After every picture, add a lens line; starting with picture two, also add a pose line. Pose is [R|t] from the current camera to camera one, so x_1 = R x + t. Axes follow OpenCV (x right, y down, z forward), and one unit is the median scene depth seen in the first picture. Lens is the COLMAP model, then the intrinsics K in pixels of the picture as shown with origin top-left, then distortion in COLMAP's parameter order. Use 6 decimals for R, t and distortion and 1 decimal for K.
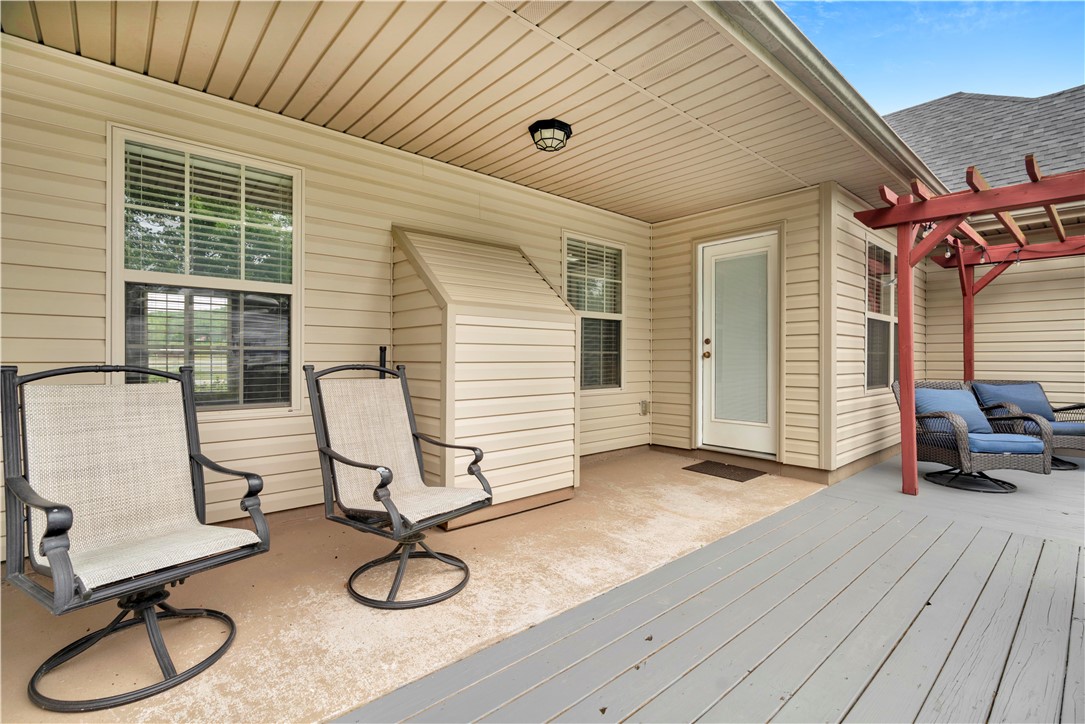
lens RADIAL K [[507.2, 0, 546.1], [0, 507.2, 356.8], [0, 0, 1]] dist [-0.002837, 0.000105]
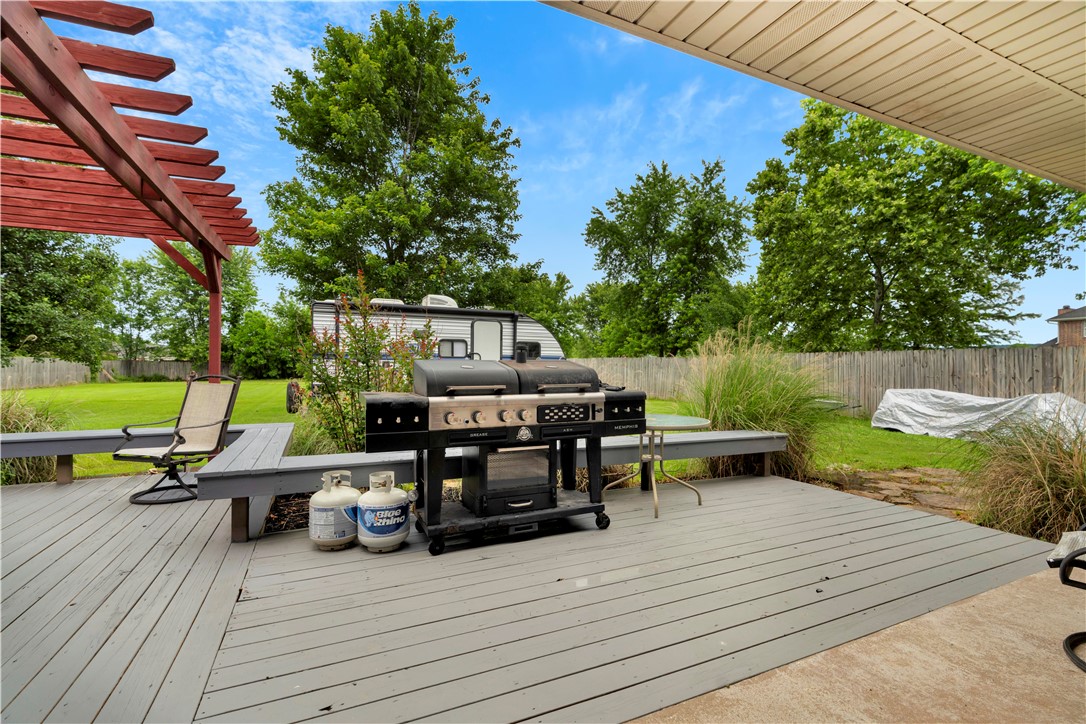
lens RADIAL K [[507.6, 0, 546.6], [0, 507.6, 356.8], [0, 0, 1]] dist [-0.002837, 0.000105]
pose [[-0.961506, 0.005023, 0.274739, 0.413879], [-0.002978, 0.999584, -0.028695, -0.008095], [-0.274768, -0.028409, -0.961091, 1.976117]]
